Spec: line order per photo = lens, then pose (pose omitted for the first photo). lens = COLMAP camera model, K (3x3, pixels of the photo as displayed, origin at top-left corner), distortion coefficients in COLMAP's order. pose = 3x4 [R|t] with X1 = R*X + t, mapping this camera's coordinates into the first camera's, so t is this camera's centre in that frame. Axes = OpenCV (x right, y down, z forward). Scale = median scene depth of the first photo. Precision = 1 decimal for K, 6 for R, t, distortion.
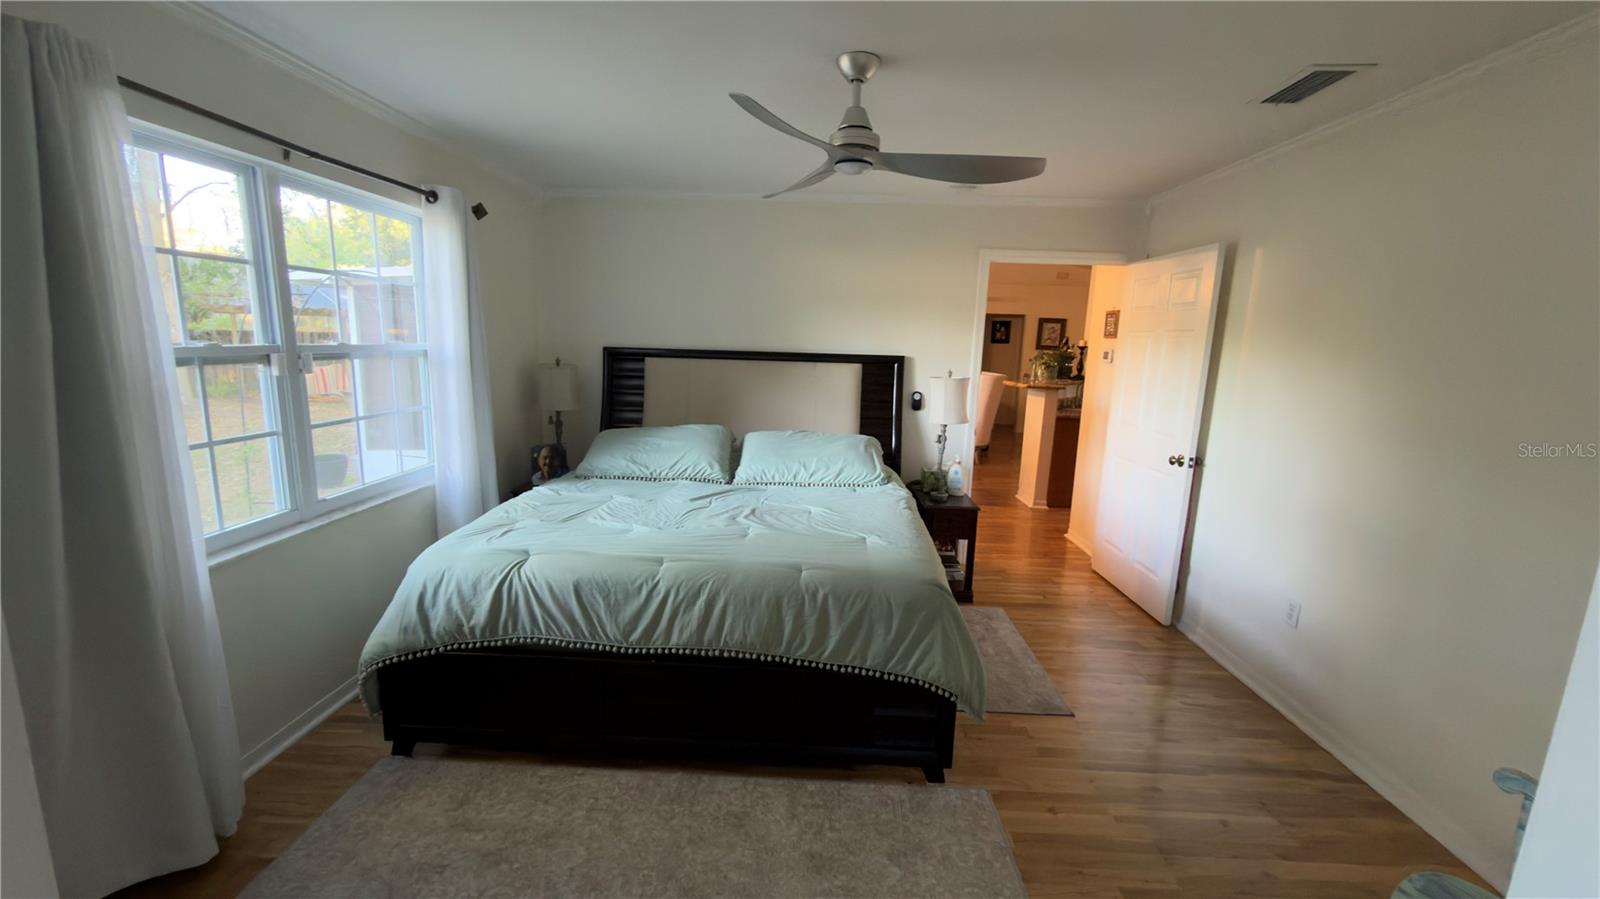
lens RADIAL K [[636.4, 0, 800.0], [0, 636.4, 449.5], [0, 0, 1]] dist [-0.002359, -0.000122]
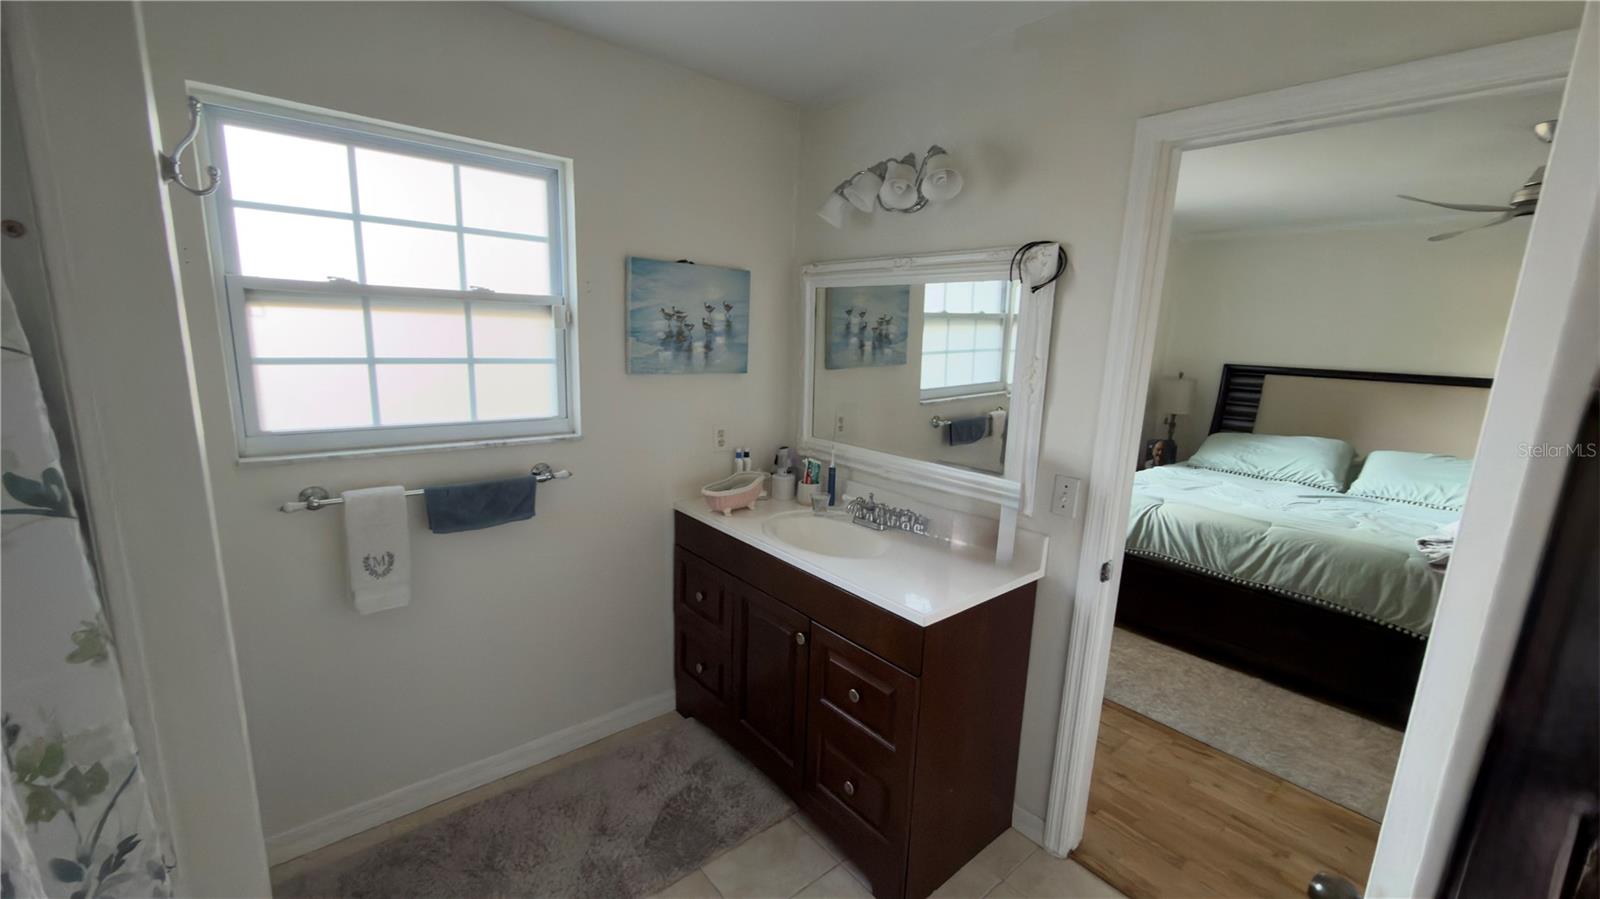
lens RADIAL K [[636.4, 0, 800.0], [0, 636.4, 449.5], [0, 0, 1]] dist [-0.002359, -0.000122]
pose [[0.670965, 0.132861, -0.729489, 0.058403], [-0.143577, 0.988476, 0.047972, 0.071150], [0.727456, 0.072550, 0.682308, -0.498637]]
